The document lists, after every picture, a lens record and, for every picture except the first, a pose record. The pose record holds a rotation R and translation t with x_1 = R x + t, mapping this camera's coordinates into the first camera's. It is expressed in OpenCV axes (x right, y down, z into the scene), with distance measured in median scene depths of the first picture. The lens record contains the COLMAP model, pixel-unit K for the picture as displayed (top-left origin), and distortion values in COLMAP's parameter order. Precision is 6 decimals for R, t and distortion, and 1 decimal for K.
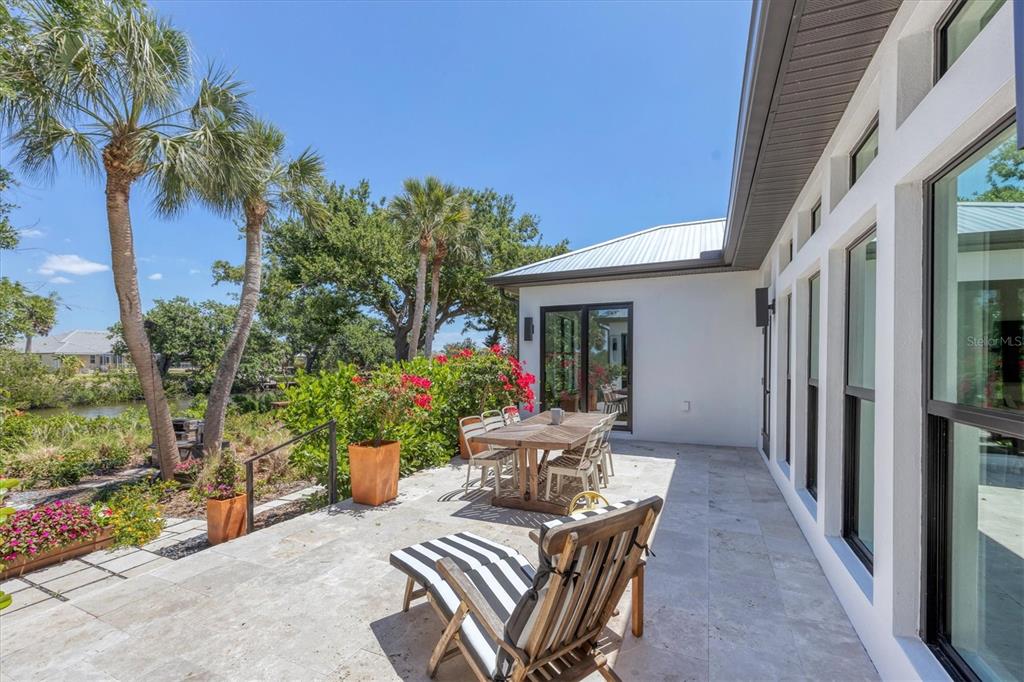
lens RADIAL K [[425.3, 0, 510.0], [0, 425.3, 363.1], [0, 0, 1]] dist [-0.000478, -0.000270]
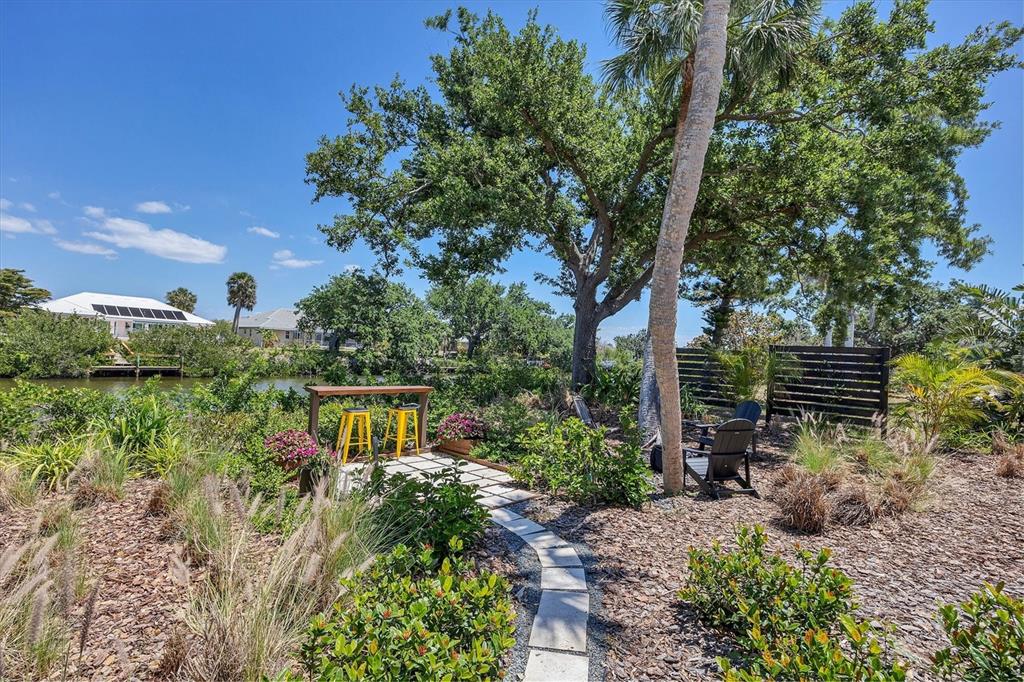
lens RADIAL K [[456.7, 0, 512.0], [0, 456.7, 341.0], [0, 0, 1]] dist [-0.020891, -0.000297]
pose [[0.933495, 0.037223, -0.356654, -0.052292], [-0.050449, 0.998338, -0.027849, 0.012242], [0.355024, 0.043989, 0.933822, 0.158737]]
